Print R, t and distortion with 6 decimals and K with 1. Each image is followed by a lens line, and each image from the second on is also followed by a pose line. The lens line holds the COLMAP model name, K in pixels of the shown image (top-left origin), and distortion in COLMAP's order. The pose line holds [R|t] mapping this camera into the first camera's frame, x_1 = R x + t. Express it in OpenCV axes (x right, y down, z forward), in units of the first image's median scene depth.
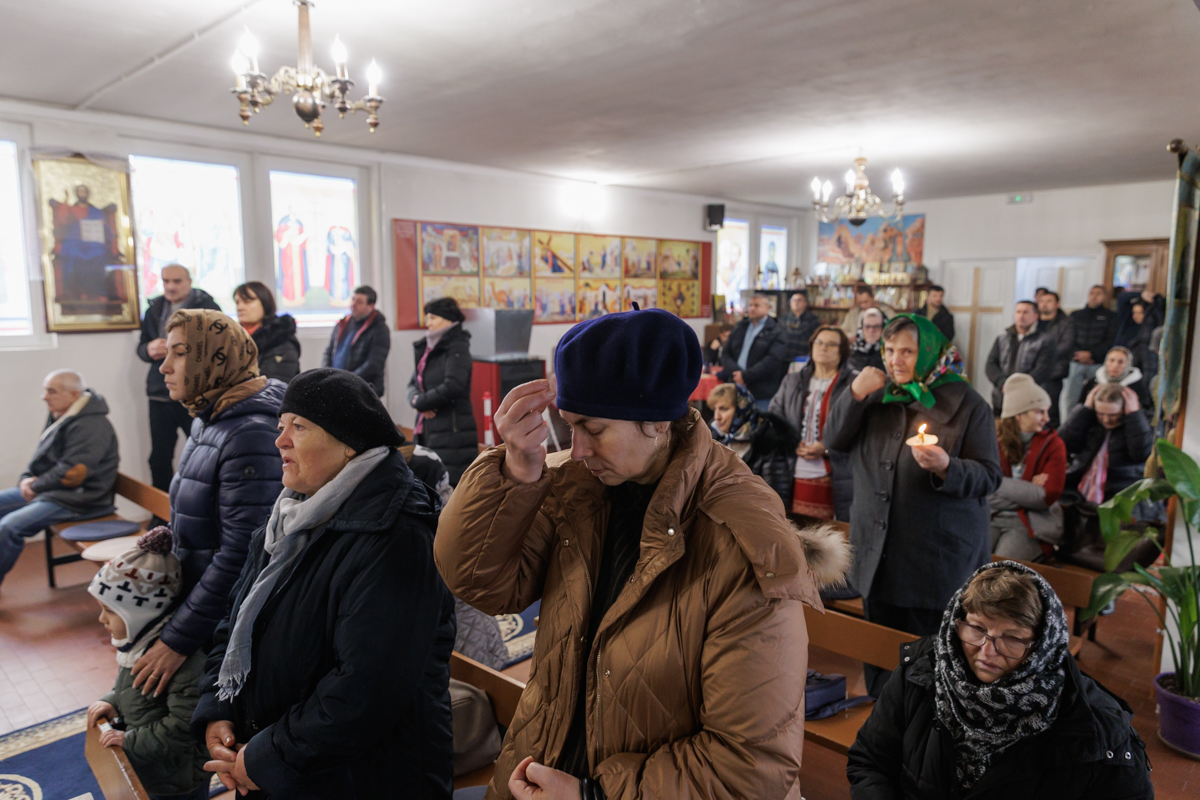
lens RADIAL K [[800.8, 0, 593.8], [0, 800.8, 394.4], [0, 0, 1]] dist [0.024134, 0.016428]
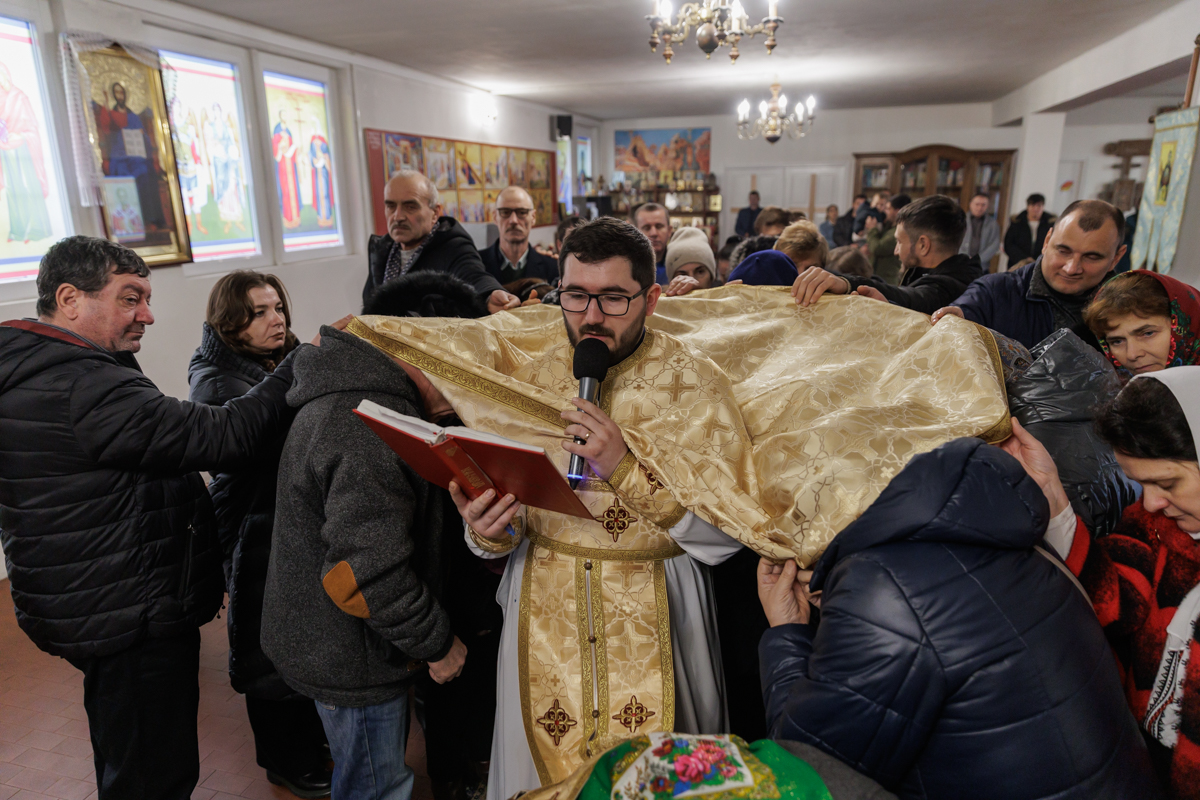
lens RADIAL K [[800.8, 0, 598.5], [0, 800.8, 390.4], [0, 0, 1]] dist [0.024134, 0.016428]
pose [[0.878150, -0.132983, 0.459531, -0.404457], [0.081964, 0.988206, 0.129346, -0.015207], [-0.471312, -0.075920, 0.878693, 0.029752]]
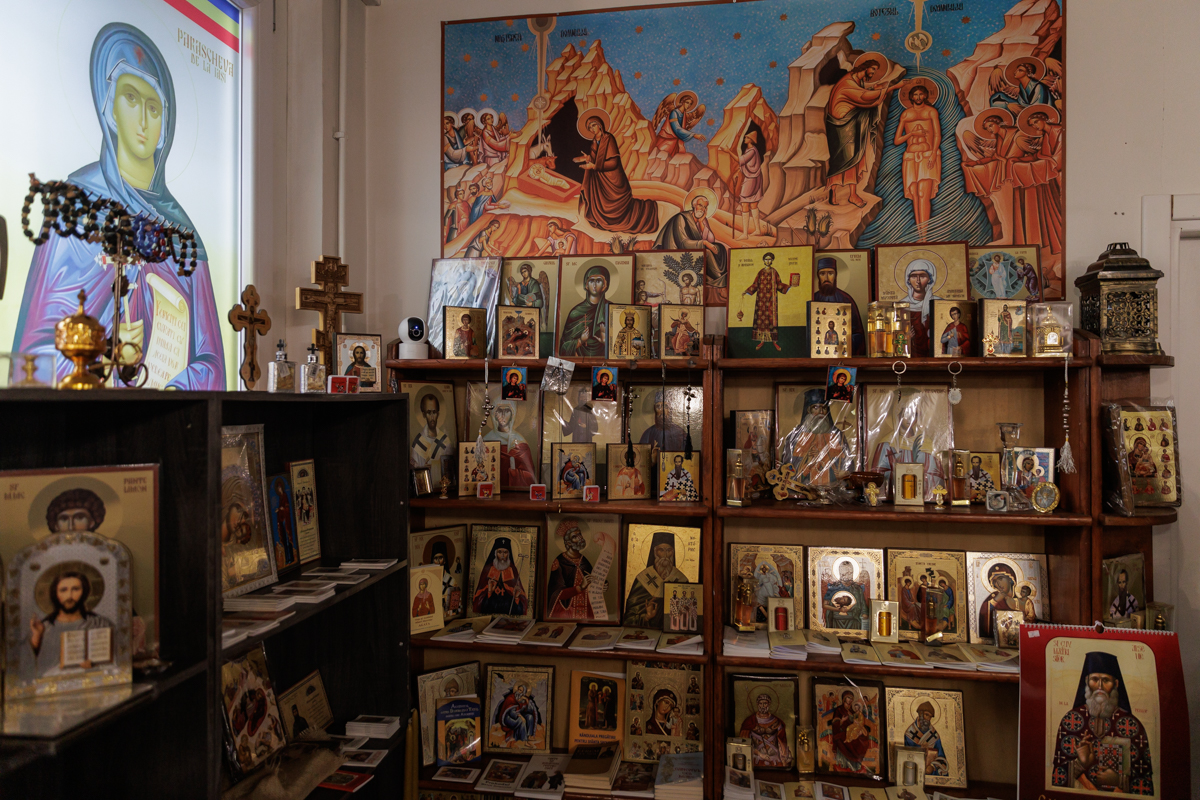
lens RADIAL K [[800.8, 0, 600.9], [0, 800.8, 398.6], [0, 0, 1]] dist [0.024134, 0.016428]
pose [[0.810342, 0.002662, 0.585951, 0.284263], [0.083923, 0.989153, -0.120555, -0.150956], [-0.579916, 0.146866, 0.801329, 1.183143]]
